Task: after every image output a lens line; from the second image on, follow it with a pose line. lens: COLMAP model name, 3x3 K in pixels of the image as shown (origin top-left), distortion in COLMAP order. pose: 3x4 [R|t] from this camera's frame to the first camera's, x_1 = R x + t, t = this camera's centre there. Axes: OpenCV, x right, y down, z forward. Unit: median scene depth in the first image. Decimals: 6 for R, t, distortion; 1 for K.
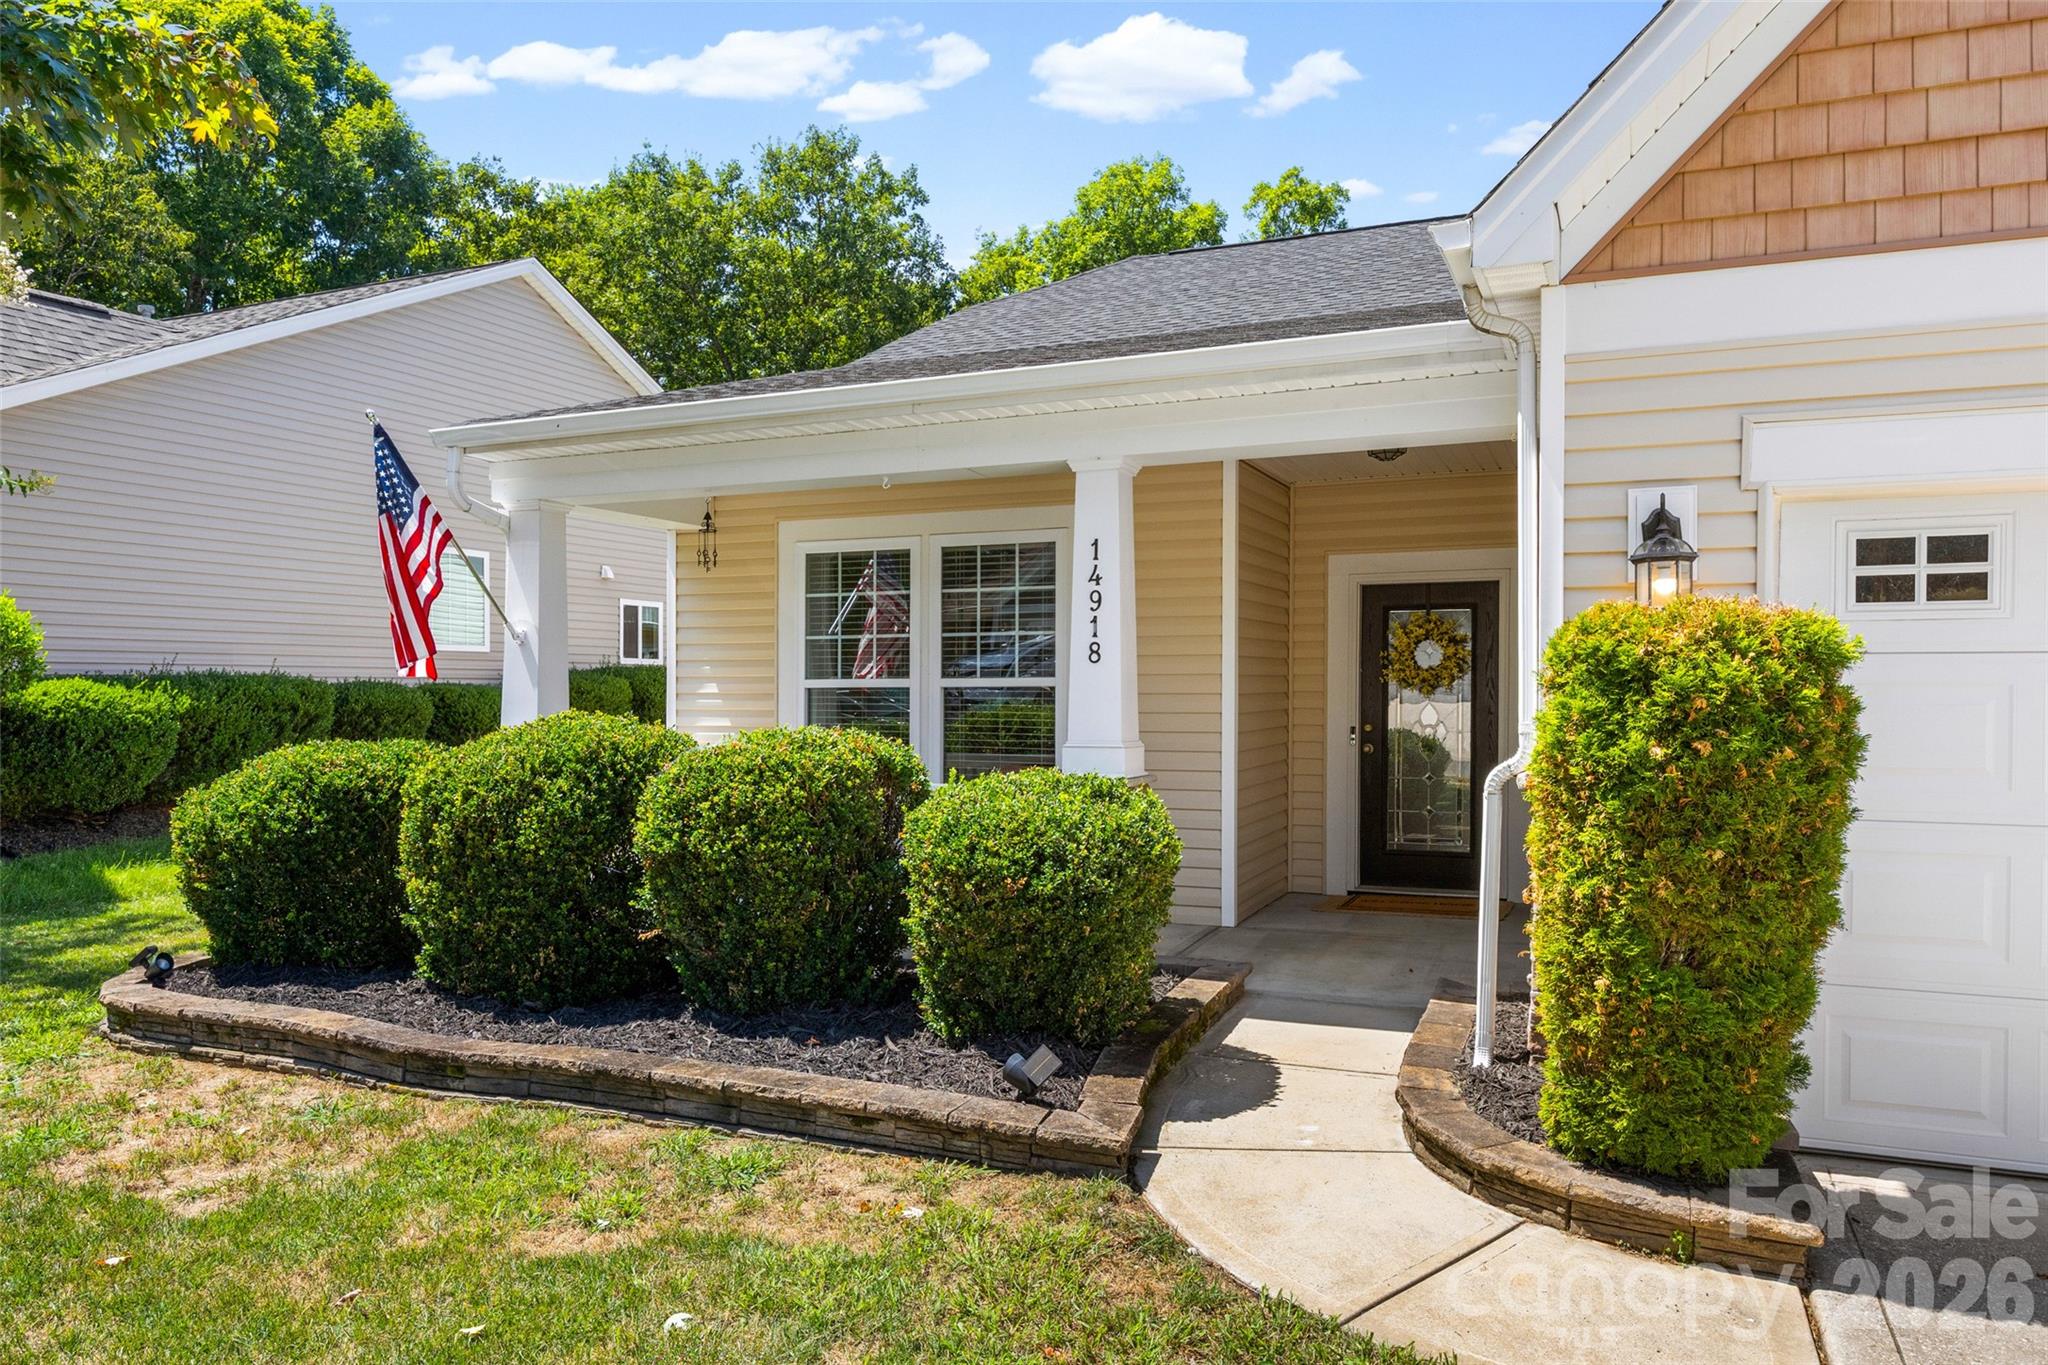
lens RADIAL K [[1464.3, 0, 1032.3], [0, 1464.3, 734.6], [0, 0, 1]] dist [-0.005138, 0.000522]
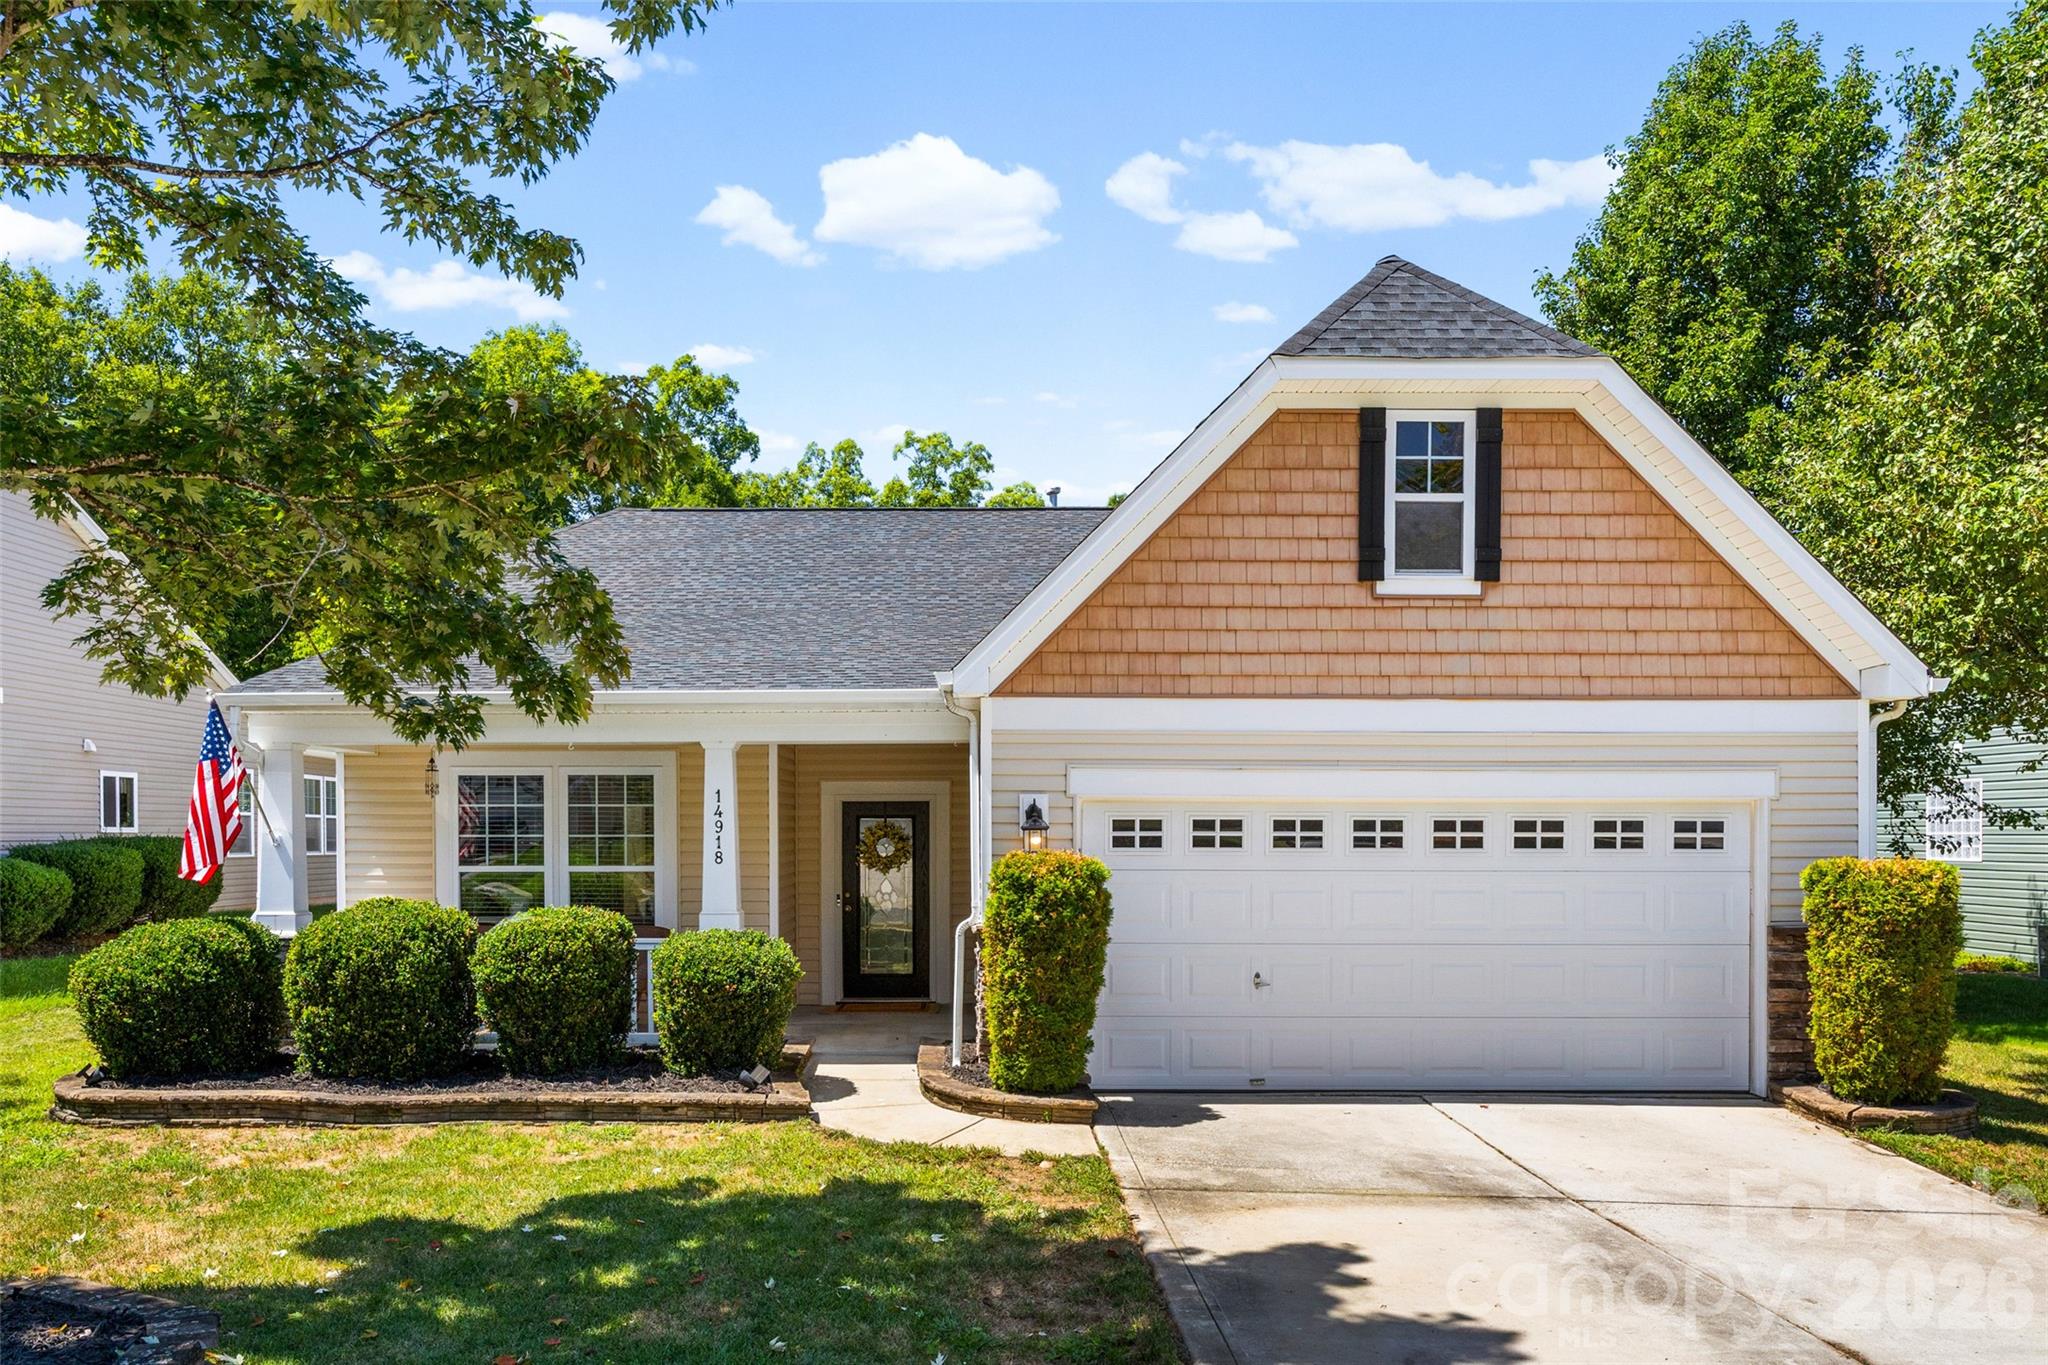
lens RADIAL K [[1560.3, 0, 1025.1], [0, 1560.3, 920.8], [0, 0, 1]] dist [-0.001722, 0.001413]
pose [[0.911733, -0.021169, 0.410238, -0.422319], [0.009685, 0.999501, 0.030051, -0.038396], [-0.410670, -0.023426, 0.911483, -0.876712]]
